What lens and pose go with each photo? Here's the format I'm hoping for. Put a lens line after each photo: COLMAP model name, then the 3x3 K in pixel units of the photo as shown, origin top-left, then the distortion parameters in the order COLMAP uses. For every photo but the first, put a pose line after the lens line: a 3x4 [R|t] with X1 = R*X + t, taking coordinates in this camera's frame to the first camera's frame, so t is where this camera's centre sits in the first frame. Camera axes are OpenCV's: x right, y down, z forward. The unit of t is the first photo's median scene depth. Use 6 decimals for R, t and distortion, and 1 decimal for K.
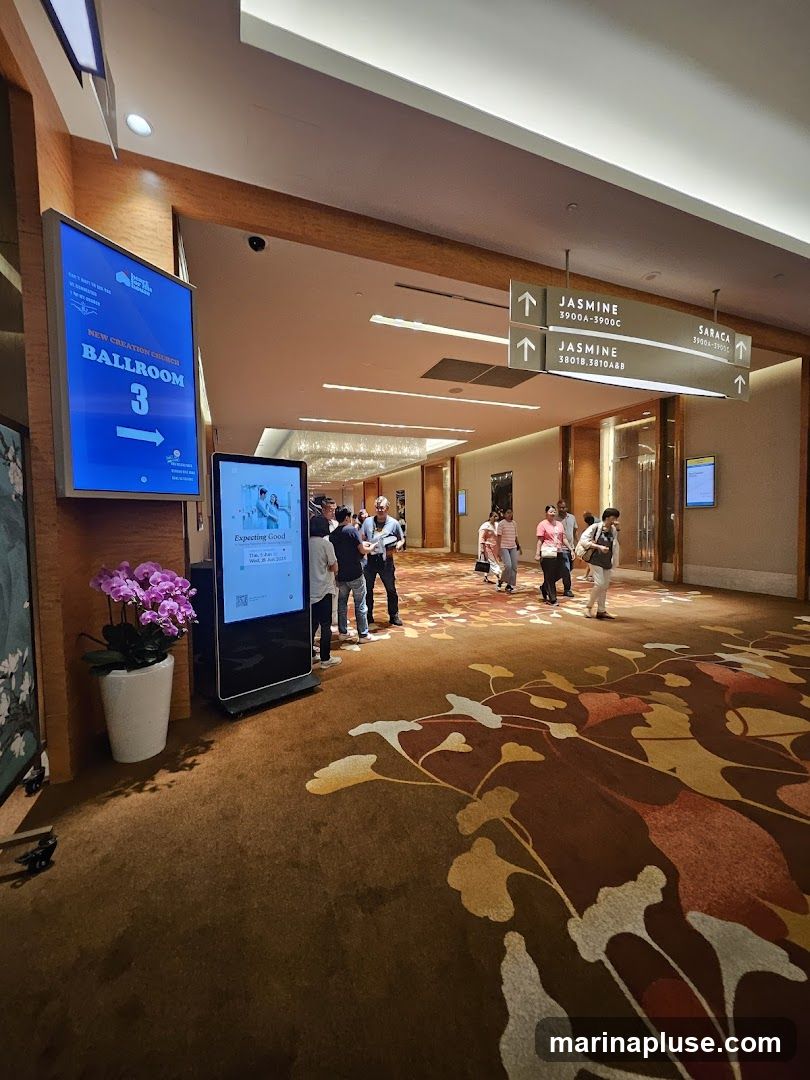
lens RADIAL K [[428.0, 0, 404.9], [0, 428.0, 529.5], [0, 0, 1]] dist [-0.007754, 0.000614]
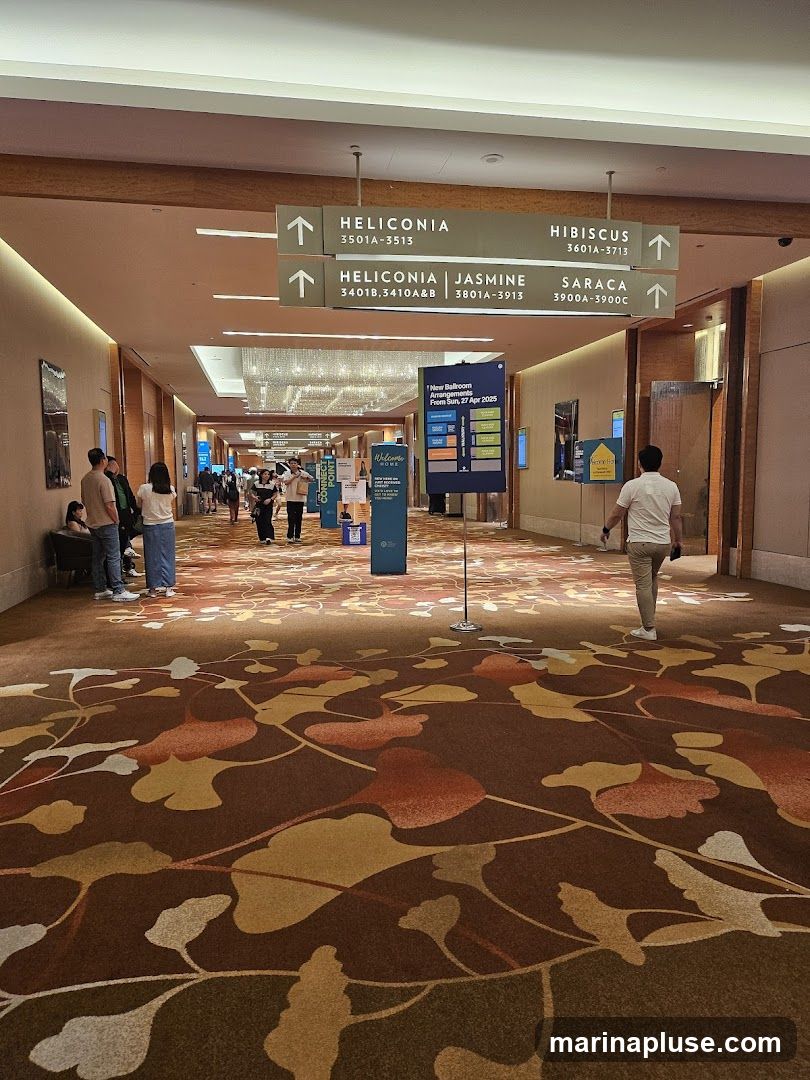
lens RADIAL K [[755.5, 0, 396.4], [0, 755.5, 539.8], [0, 0, 1]] dist [0.052072, -0.042814]
pose [[0.972767, 0.029627, -0.229885, 0.983666], [-0.015233, 0.997825, 0.064136, -0.004238], [0.231286, -0.058888, 0.971102, -0.570288]]
